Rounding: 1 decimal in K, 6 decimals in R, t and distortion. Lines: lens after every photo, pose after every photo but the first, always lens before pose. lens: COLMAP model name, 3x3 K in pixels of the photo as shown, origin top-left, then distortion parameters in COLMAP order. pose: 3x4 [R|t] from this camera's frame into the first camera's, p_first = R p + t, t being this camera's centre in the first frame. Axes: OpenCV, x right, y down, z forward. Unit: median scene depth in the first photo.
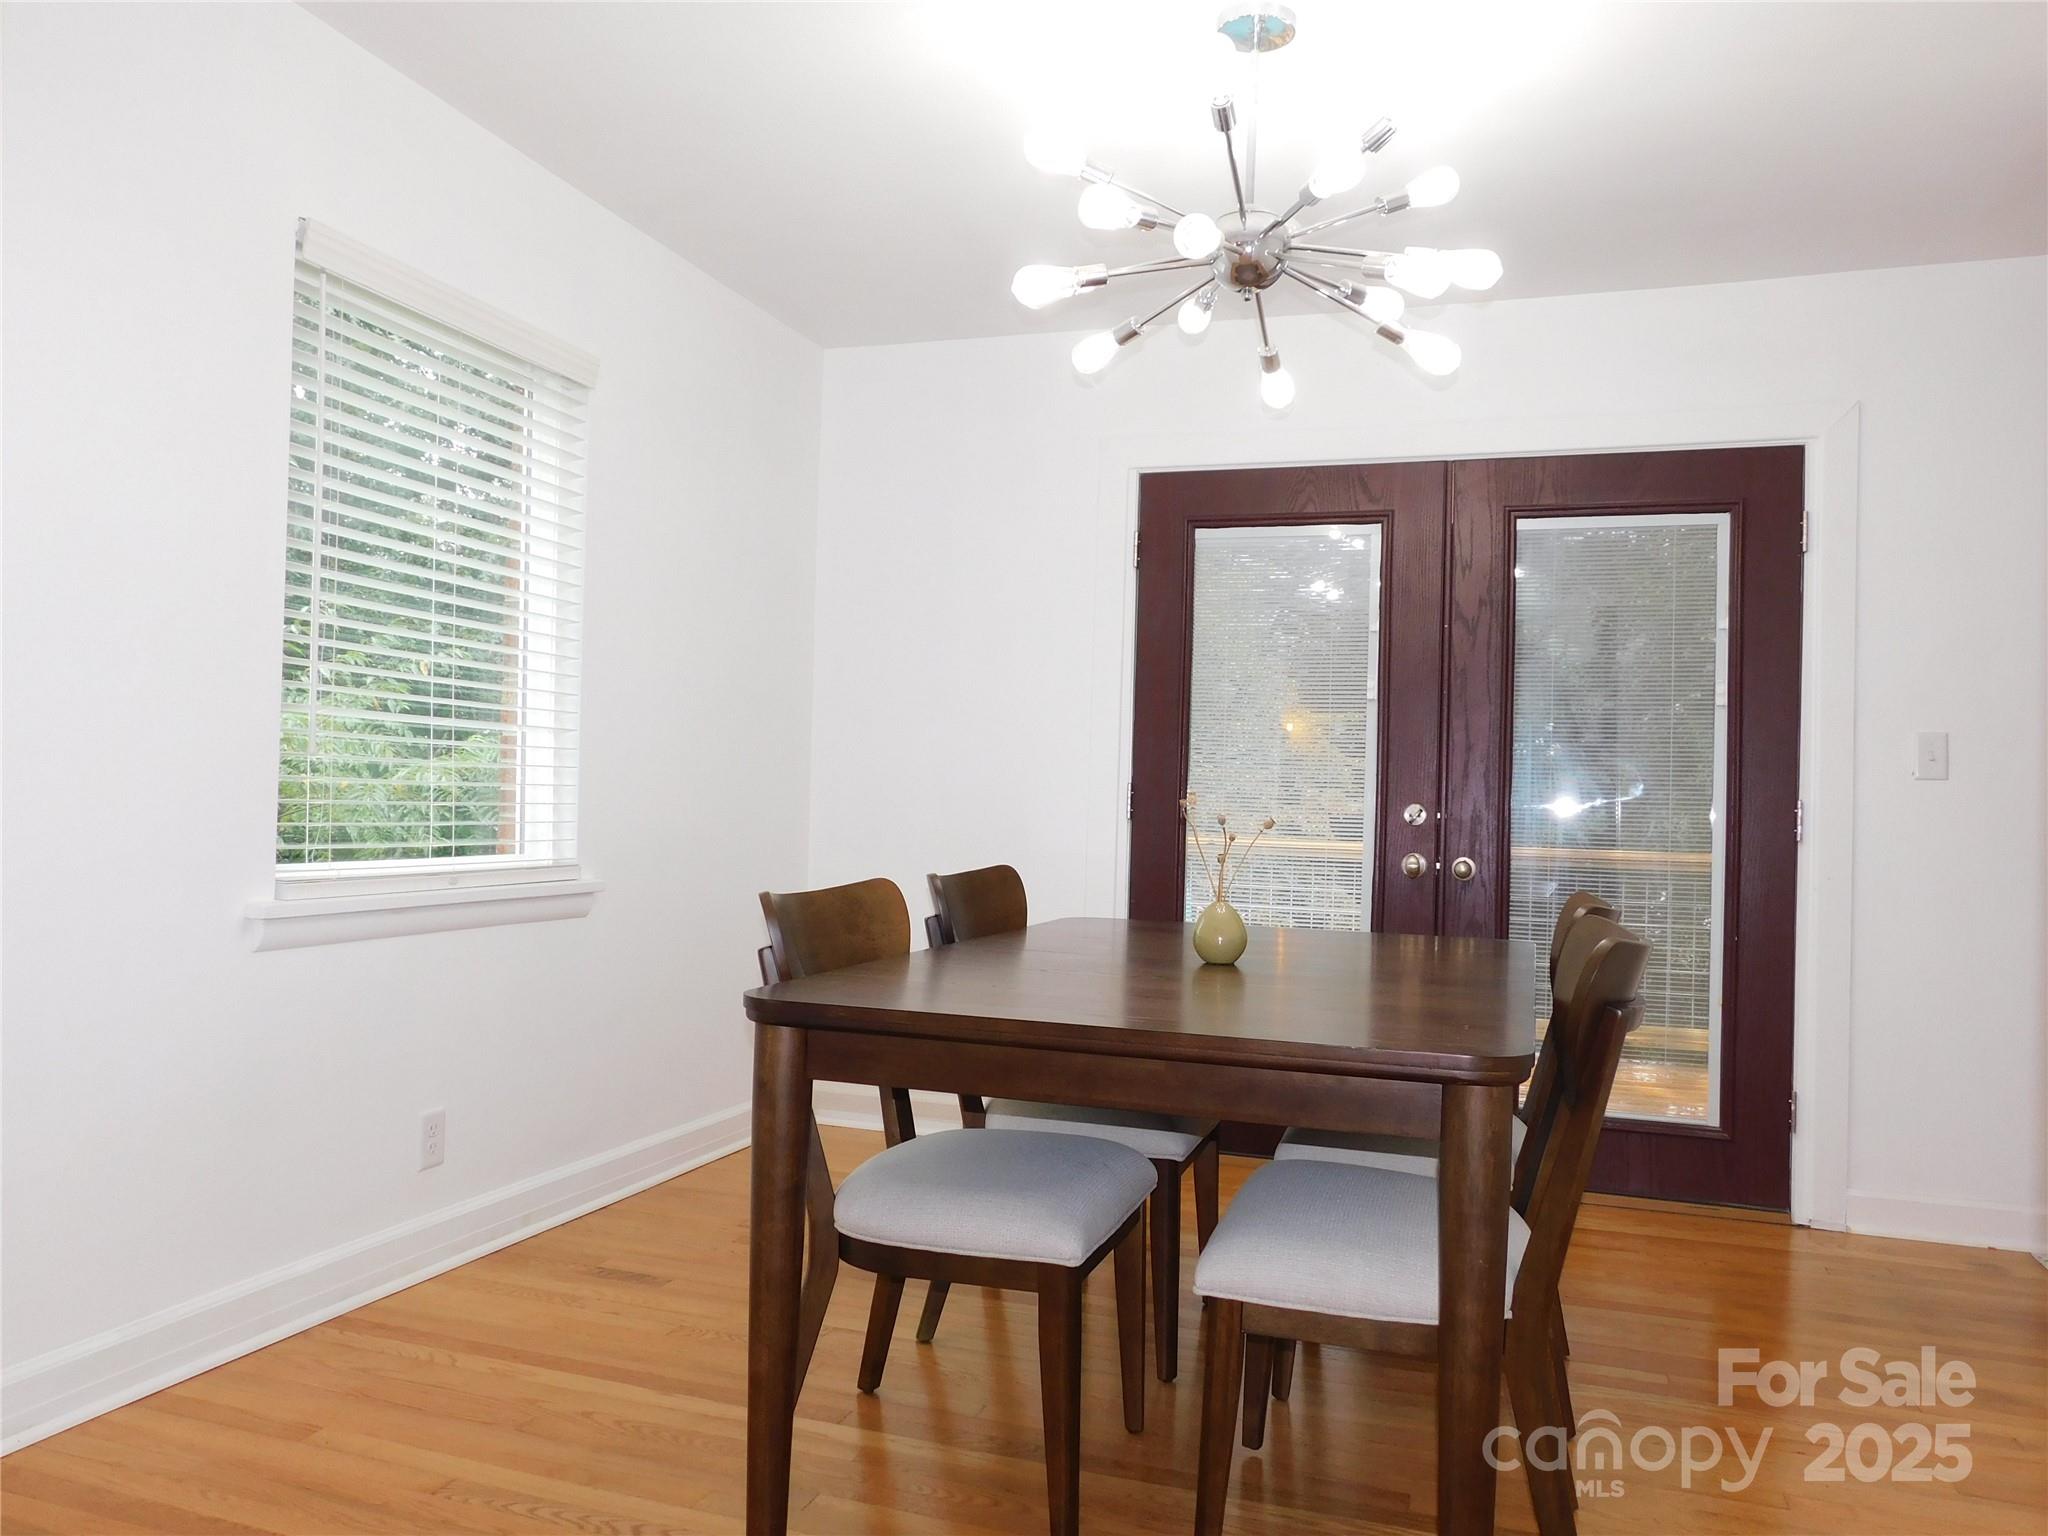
lens RADIAL K [[1513.6, 0, 1023.9], [0, 1513.6, 775.3], [0, 0, 1]] dist [-0.003312, 0.000161]
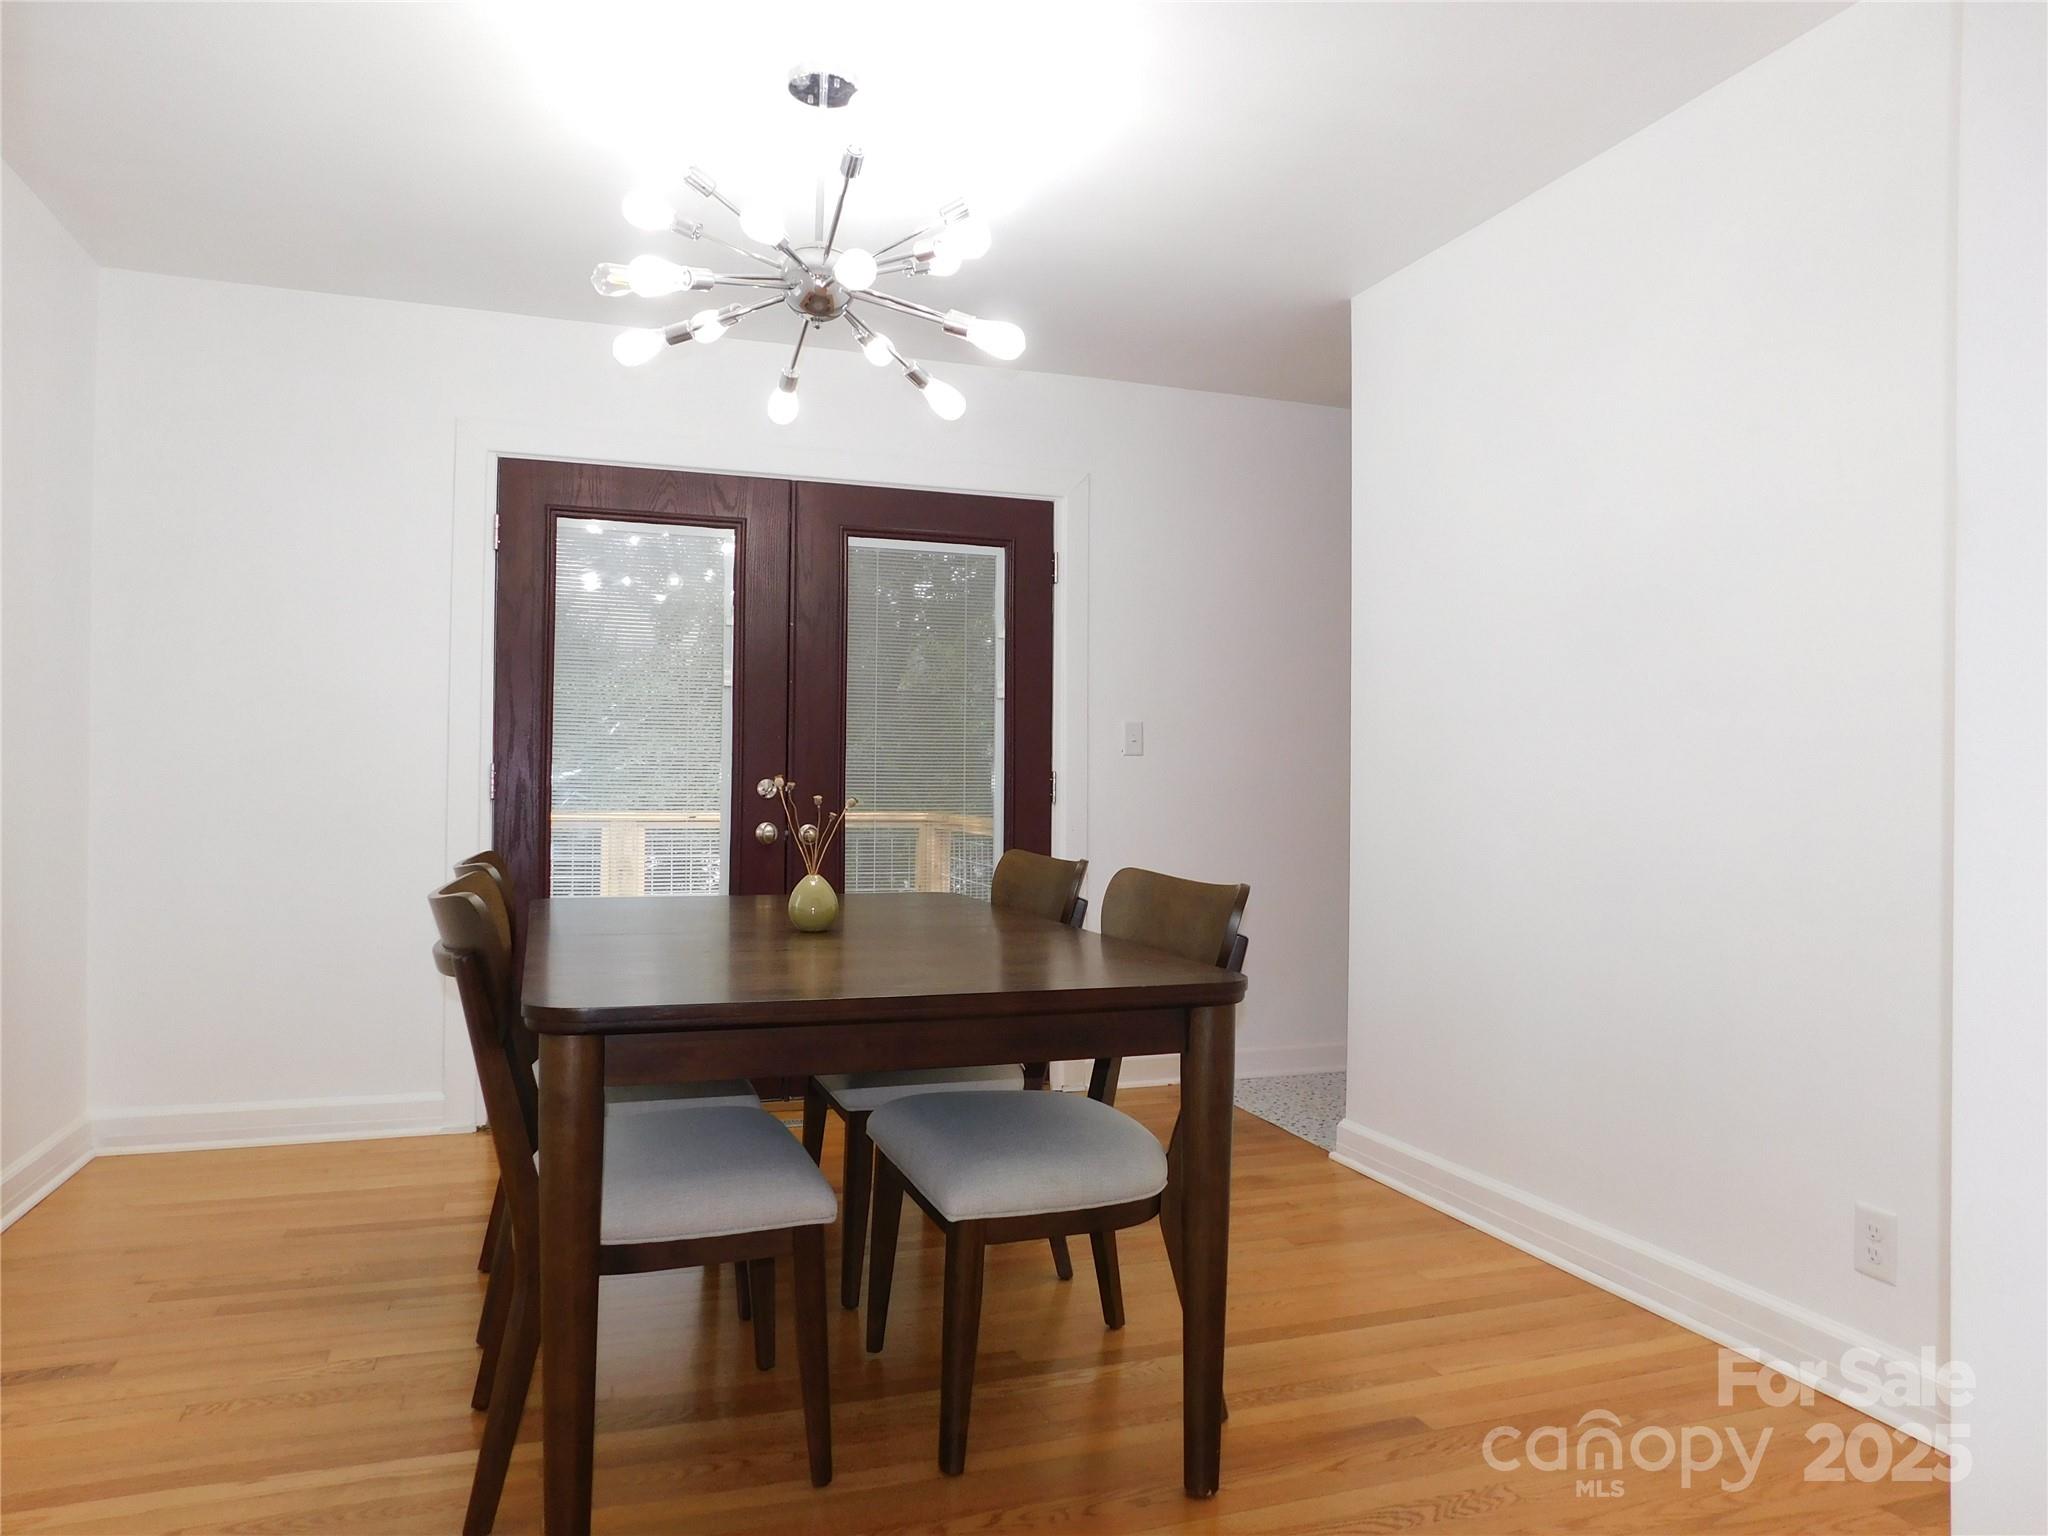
lens RADIAL K [[1348.5, 0, 1024.0], [0, 1348.5, 768.0], [0, 0, 1]] dist [-0.066576, 0.056542]
pose [[0.788798, -0.012985, 0.614515, -0.214433], [0.003560, 0.999857, 0.016557, -0.005530], [-0.614642, -0.010872, 0.788731, 0.085459]]
